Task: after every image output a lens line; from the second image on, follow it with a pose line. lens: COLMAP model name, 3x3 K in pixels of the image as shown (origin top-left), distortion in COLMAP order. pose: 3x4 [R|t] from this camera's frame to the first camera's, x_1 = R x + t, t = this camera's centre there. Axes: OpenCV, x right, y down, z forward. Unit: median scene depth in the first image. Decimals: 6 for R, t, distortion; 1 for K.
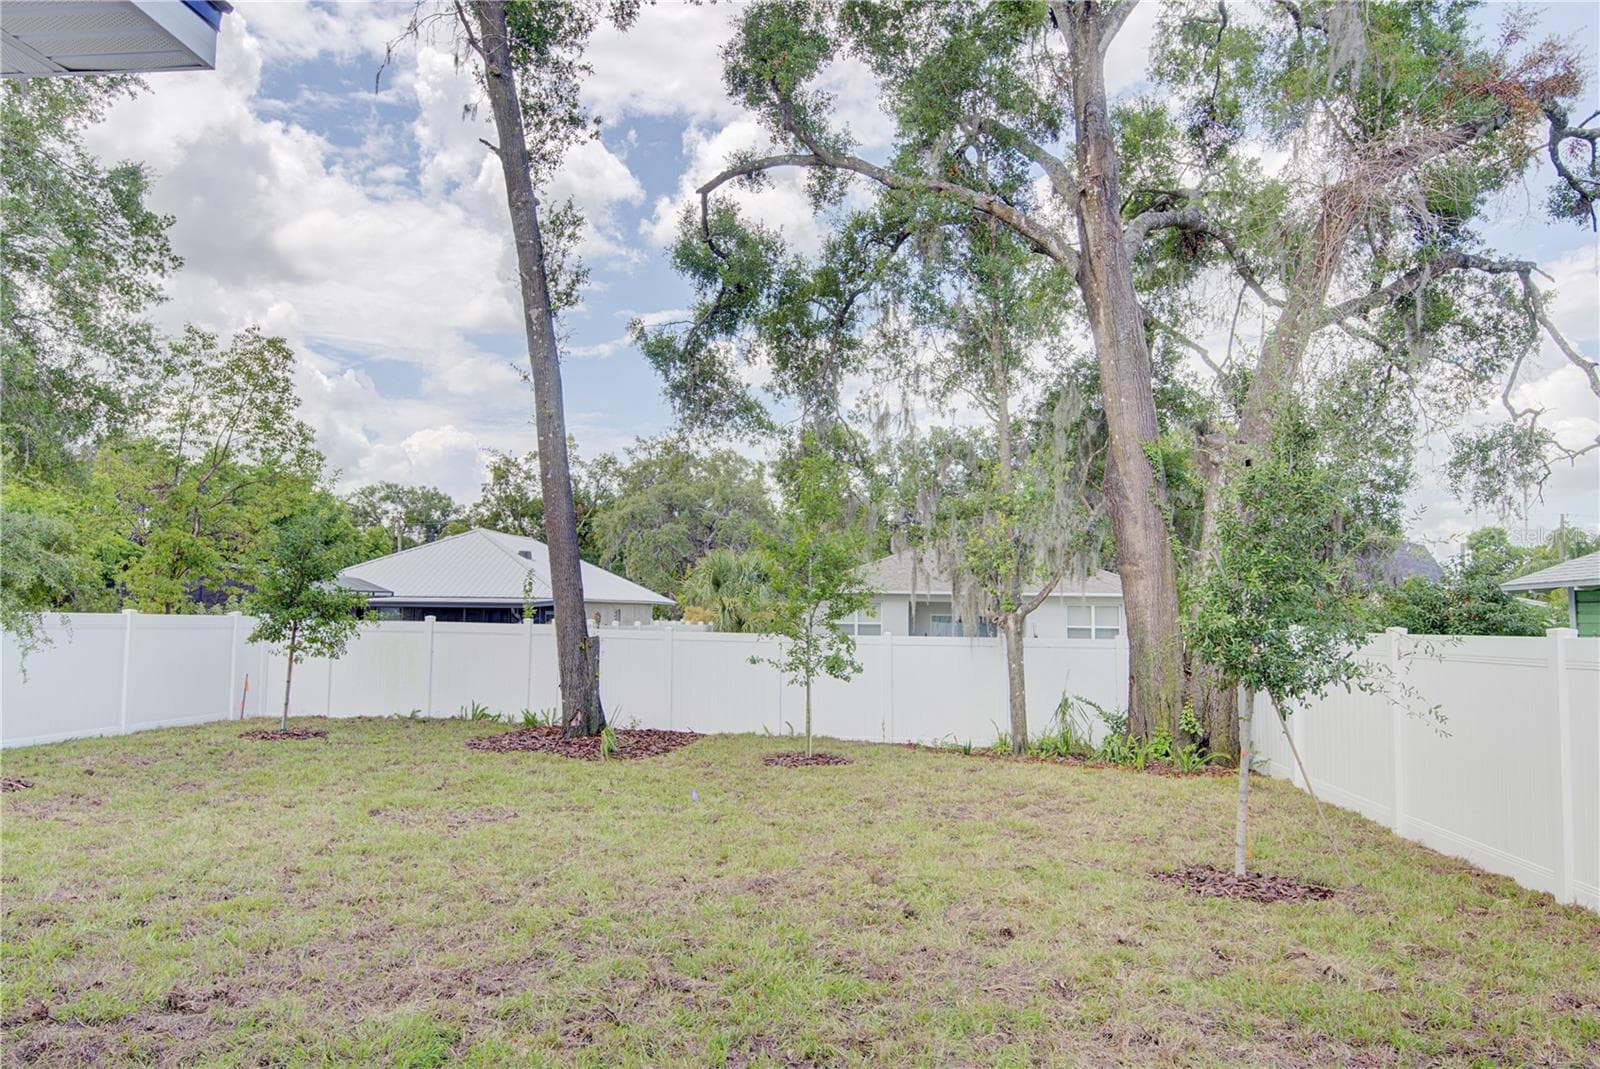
lens RADIAL K [[1028.8, 0, 791.5], [0, 1028.8, 557.8], [0, 0, 1]] dist [0.006696, -0.000059]
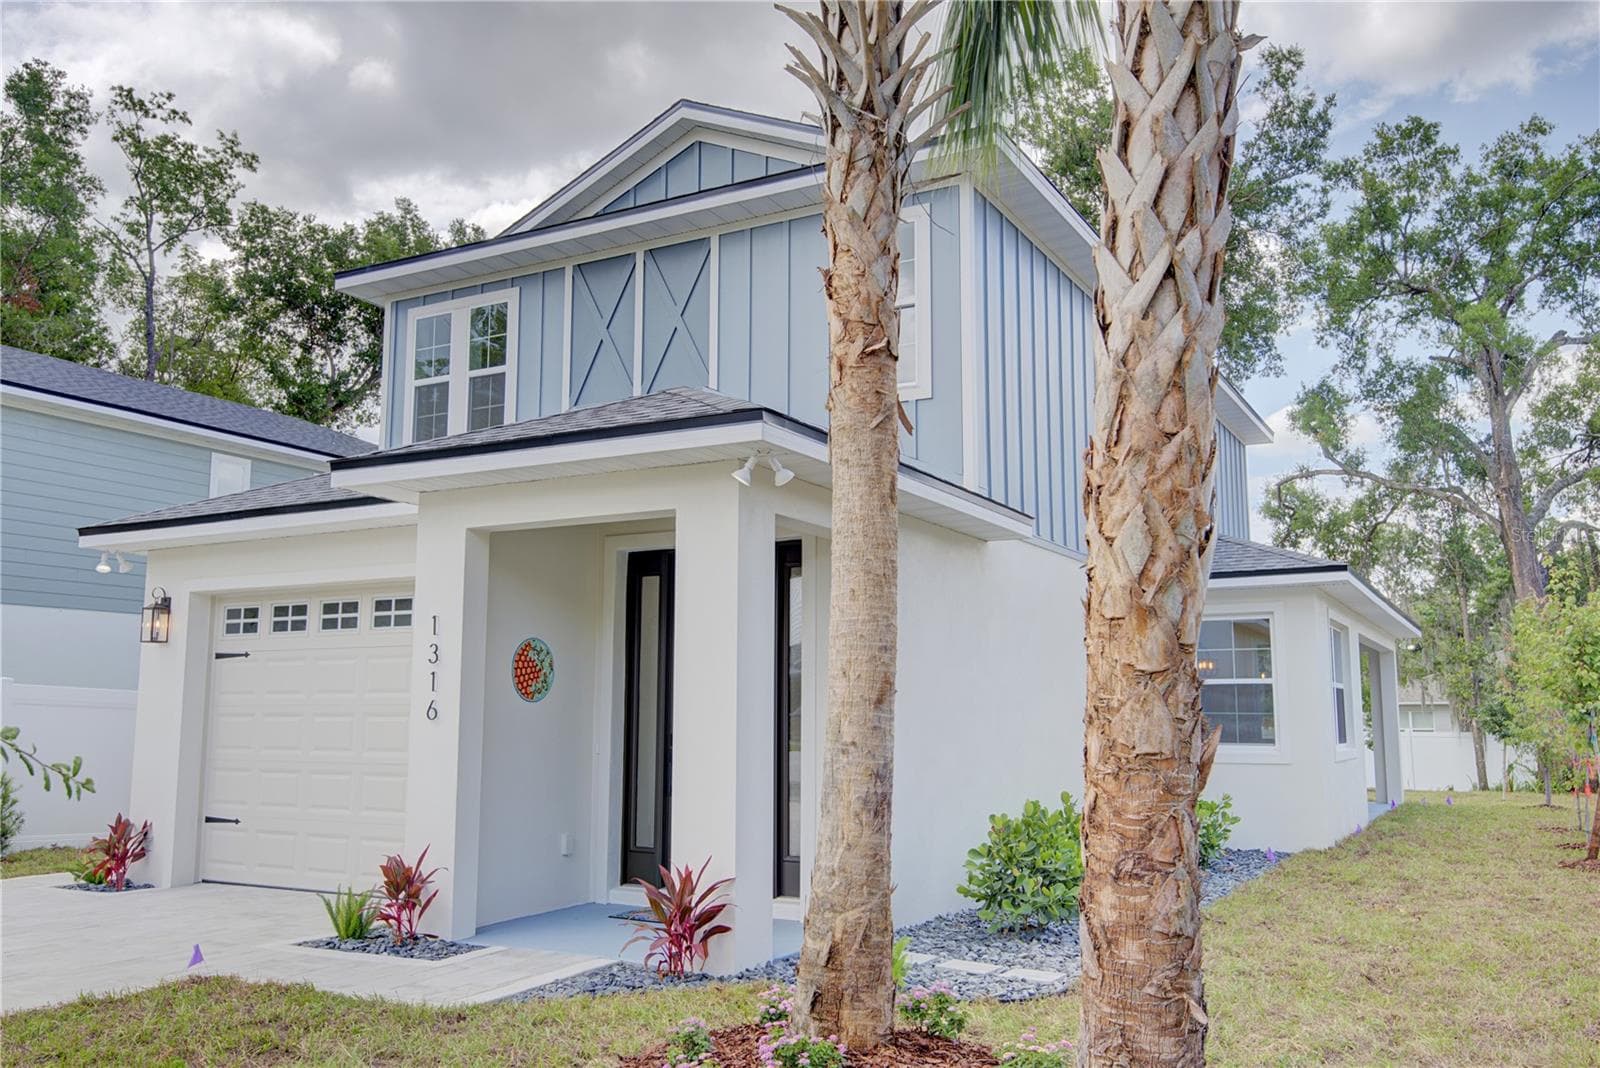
lens RADIAL K [[1322.4, 0, 800.0], [0, 1322.4, 534.0], [0, 0, 1]] dist [0.057182, 0.001943]
pose [[0.921348, -0.063027, -0.383596, 0.033301], [0.028886, 0.995141, -0.094125, -0.070445], [0.387664, 0.075641, 0.918692, -1.464649]]
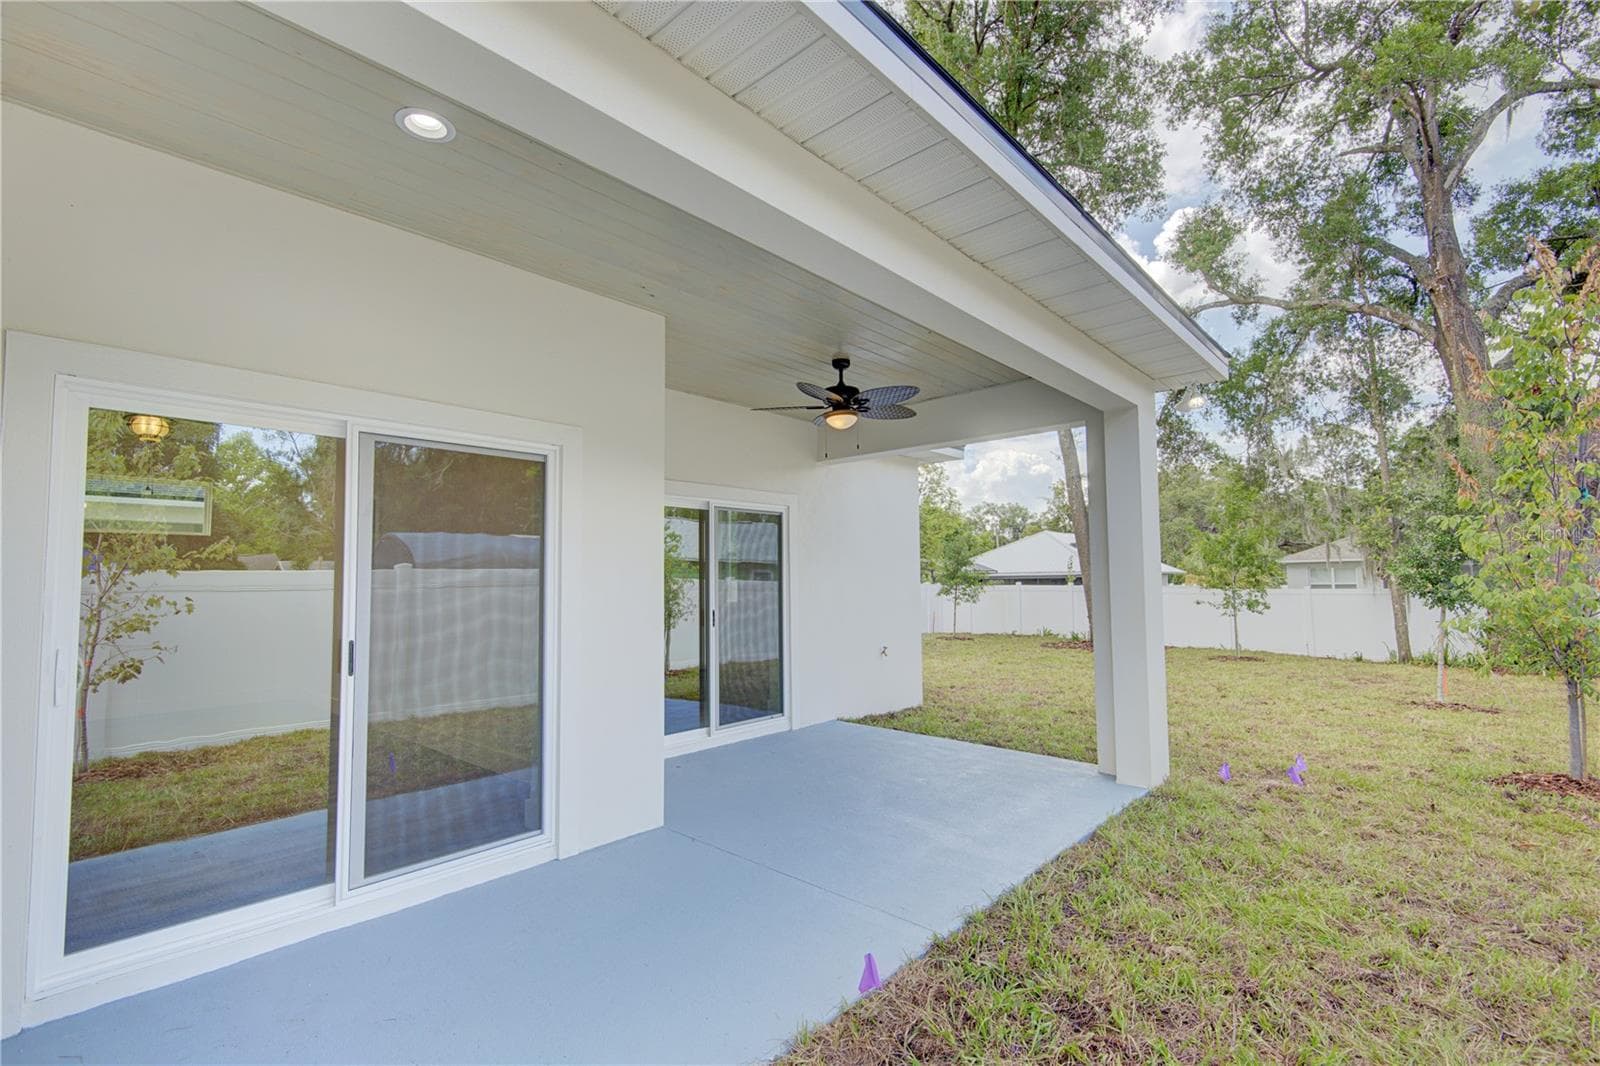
lens RADIAL K [[721.2, 0, 800.0], [0, 721.2, 533.0], [0, 0, 1]] dist [0.010190, 0.000159]
pose [[0.807193, -0.061790, -0.587045, 0.114781], [0.051566, 0.998086, -0.034151, -0.010352], [0.588032, -0.002705, 0.808833, -0.324971]]
